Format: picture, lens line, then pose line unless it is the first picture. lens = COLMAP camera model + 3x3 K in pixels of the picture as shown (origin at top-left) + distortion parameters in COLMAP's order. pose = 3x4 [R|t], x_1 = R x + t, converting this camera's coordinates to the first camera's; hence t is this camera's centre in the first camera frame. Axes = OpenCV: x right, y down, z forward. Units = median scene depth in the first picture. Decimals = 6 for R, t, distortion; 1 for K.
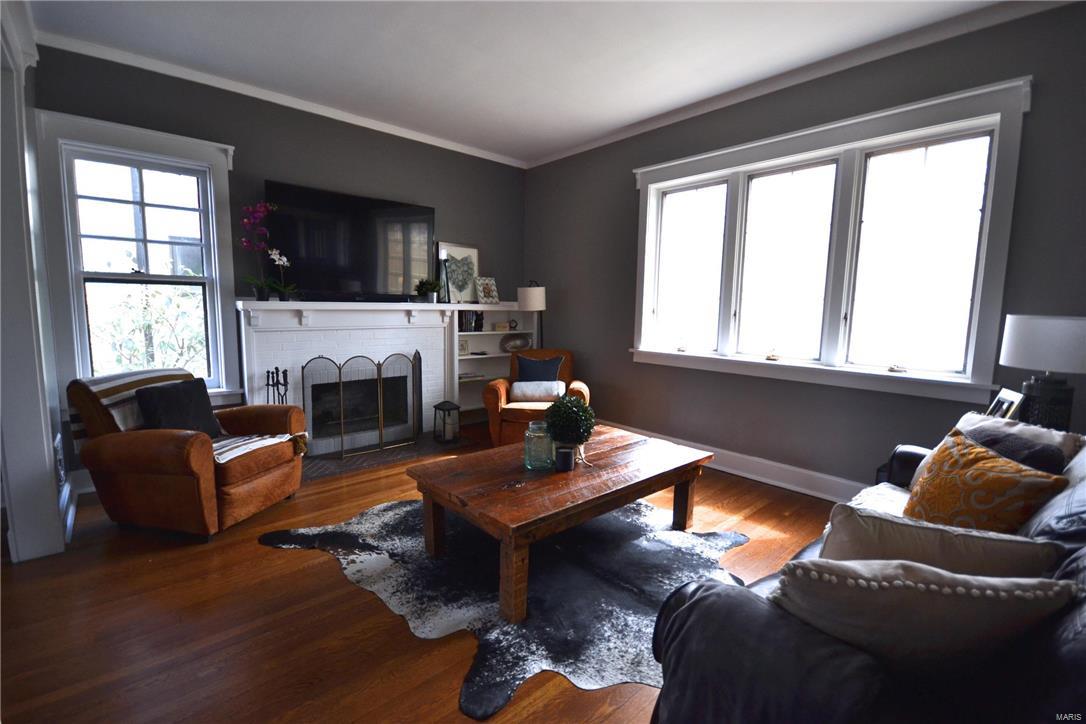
lens RADIAL K [[483.9, 0, 539.9], [0, 483.9, 358.2], [0, 0, 1]] dist [0.000280, 0.000089]
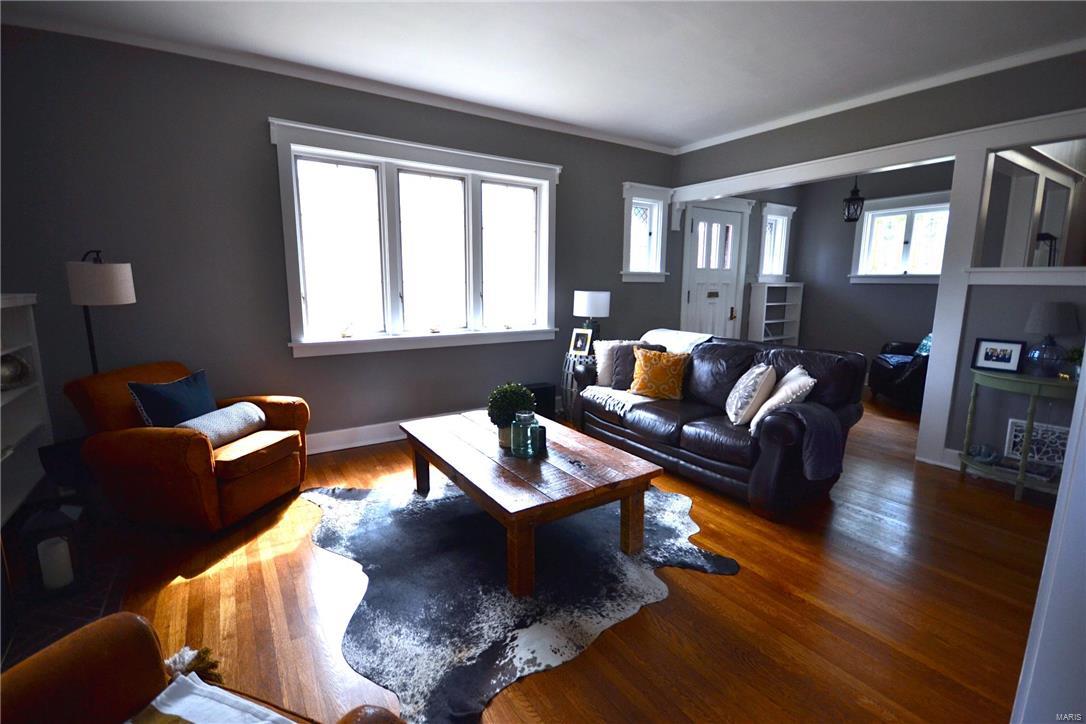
lens RADIAL K [[483.9, 0, 539.9], [0, 483.9, 358.2], [0, 0, 1]] dist [0.000280, 0.000089]
pose [[0.143441, -0.166228, 0.975599, -0.448386], [0.107885, 0.982544, 0.151549, -0.058891], [-0.983761, 0.083514, 0.158871, 0.367966]]
